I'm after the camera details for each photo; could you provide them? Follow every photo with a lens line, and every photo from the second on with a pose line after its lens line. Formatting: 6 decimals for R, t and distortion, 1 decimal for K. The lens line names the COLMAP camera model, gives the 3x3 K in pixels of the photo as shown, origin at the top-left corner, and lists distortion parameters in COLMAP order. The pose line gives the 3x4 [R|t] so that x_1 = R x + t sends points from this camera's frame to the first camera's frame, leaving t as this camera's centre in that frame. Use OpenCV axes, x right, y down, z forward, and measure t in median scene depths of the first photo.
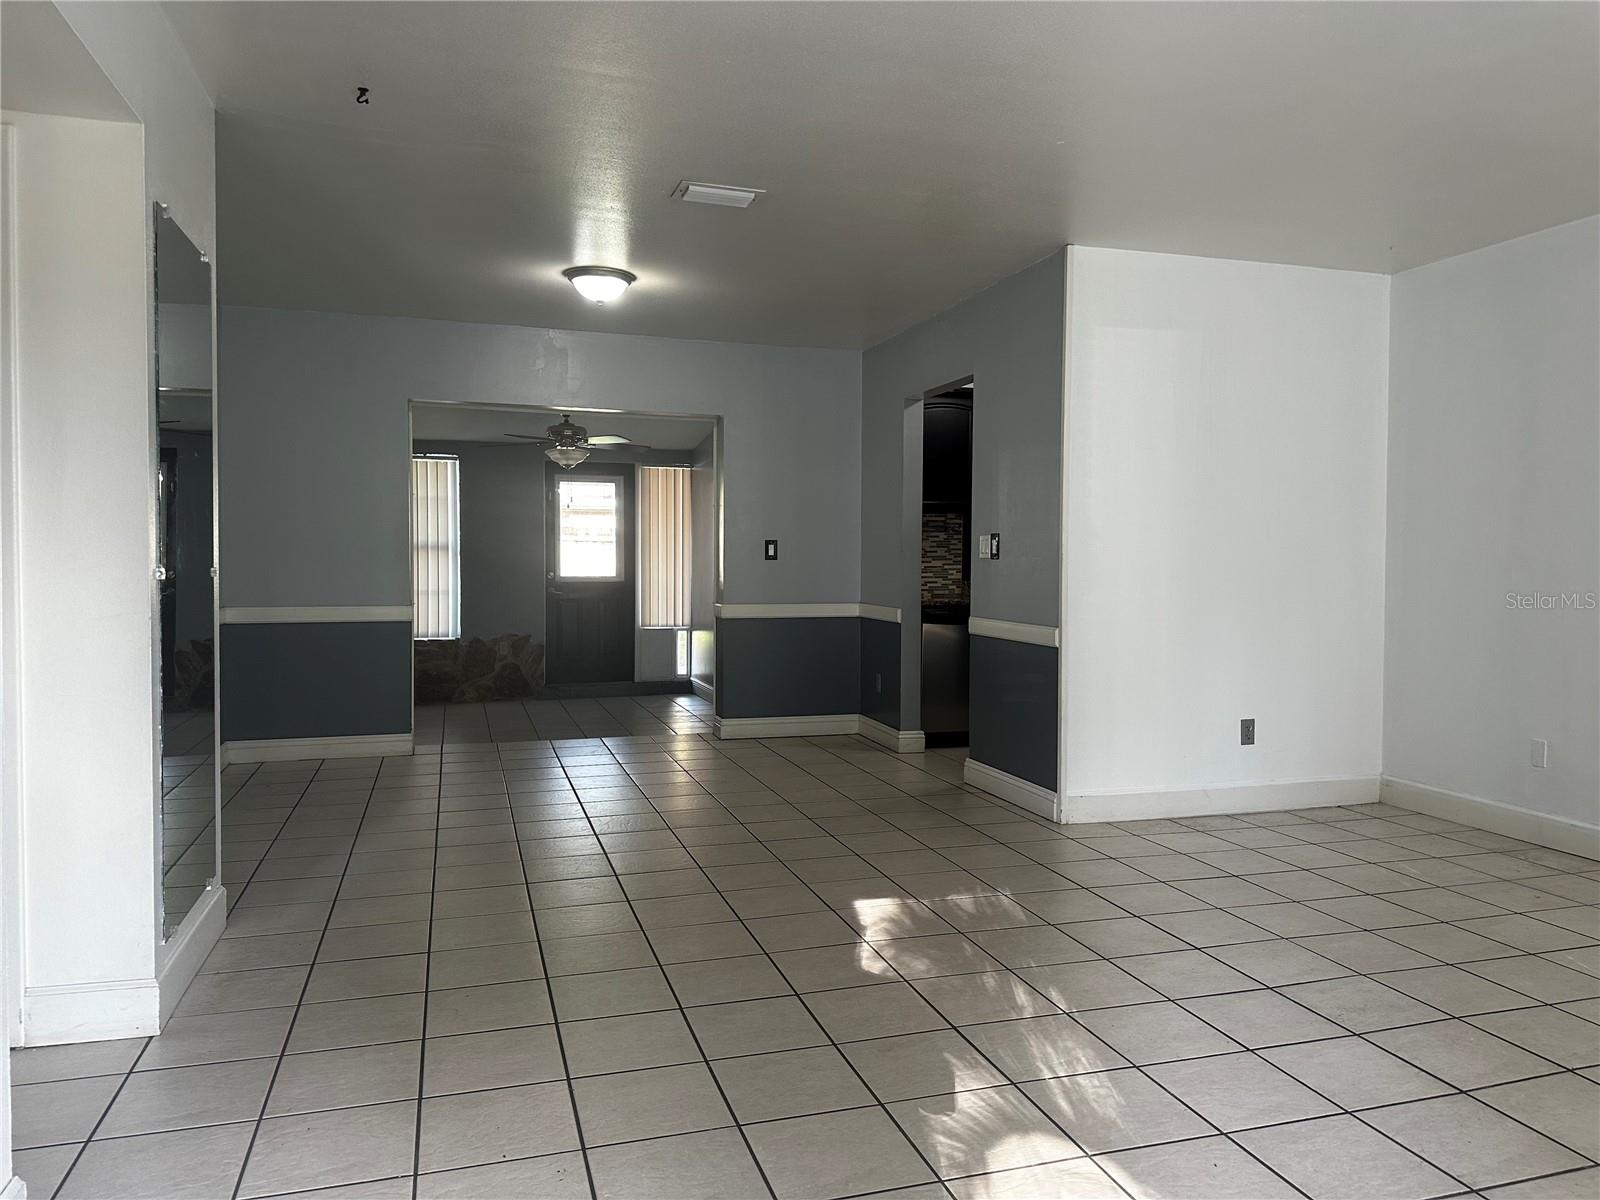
lens RADIAL K [[1128.8, 0, 803.0], [0, 1128.8, 612.0], [0, 0, 1]] dist [0.006479, 0.000148]
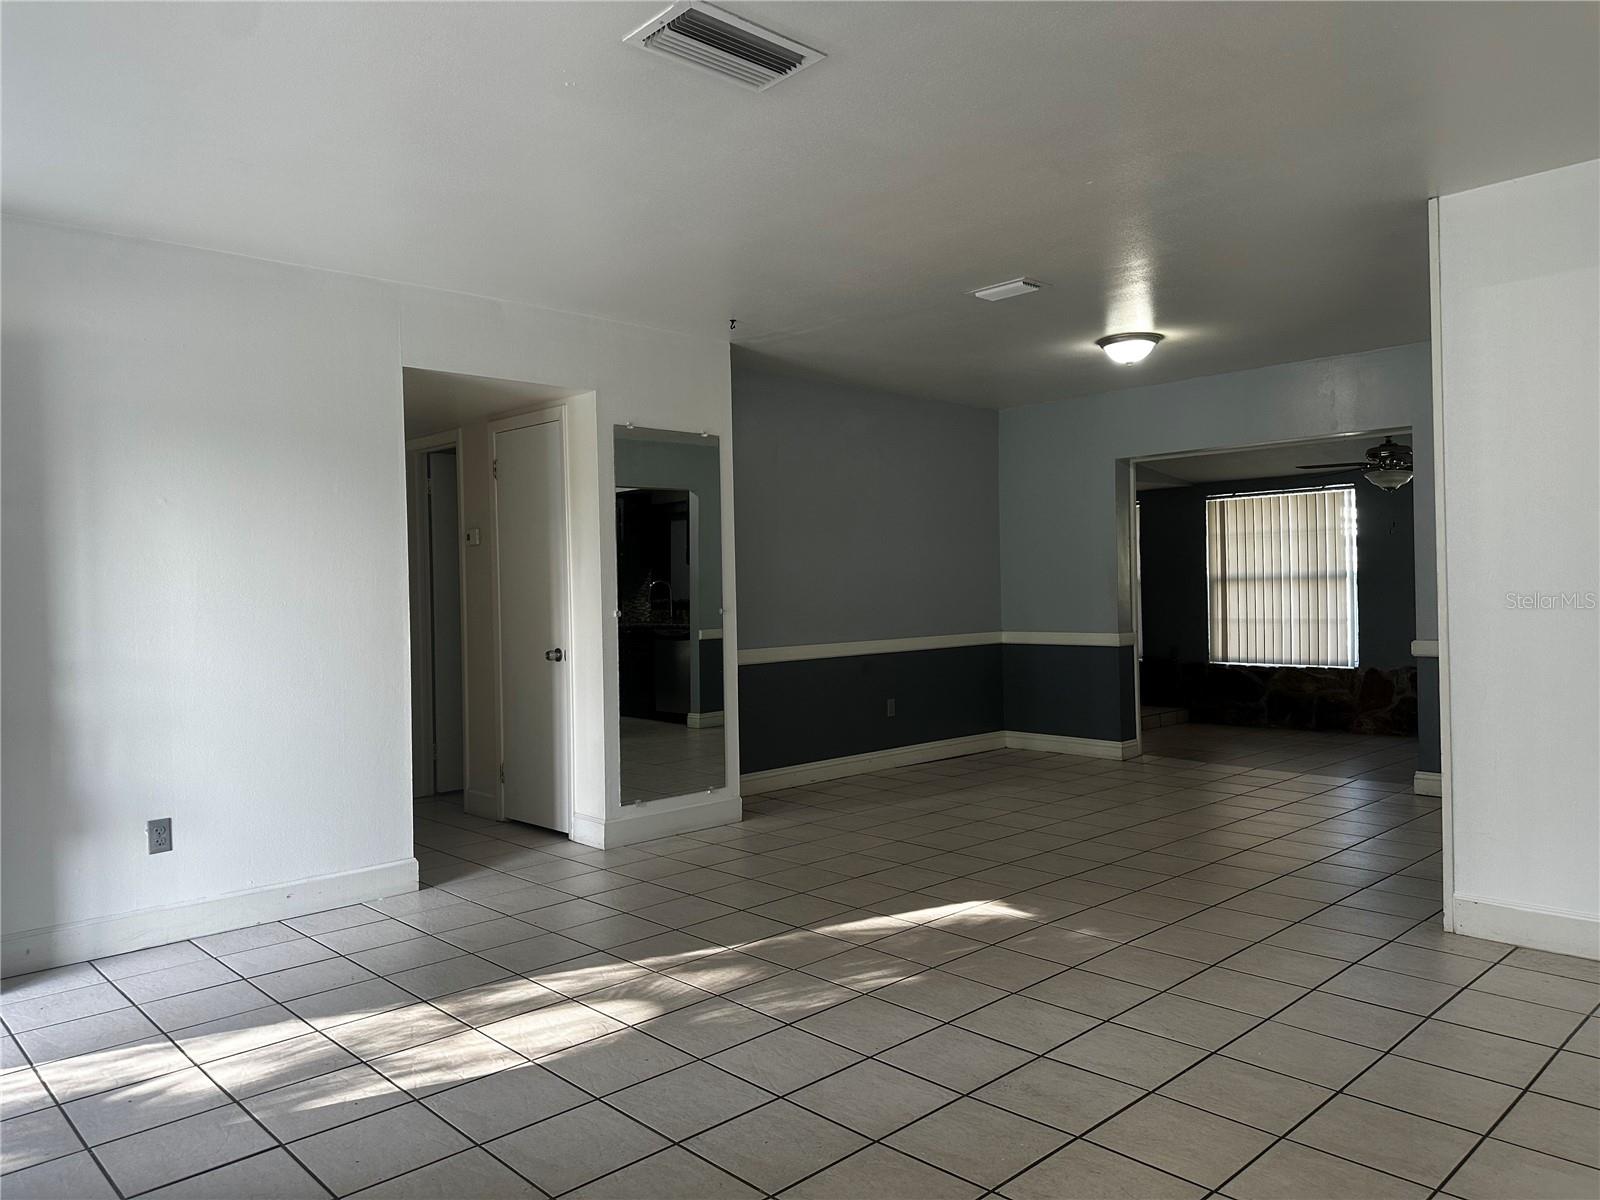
lens RADIAL K [[1128.8, 0, 803.1], [0, 1128.8, 587.8], [0, 0, 1]] dist [0.006479, 0.000148]
pose [[0.449148, -0.011159, -0.893388, 0.417696], [-0.025864, 0.999341, -0.025486, -0.010249], [0.893083, 0.034554, 0.448563, 0.137925]]
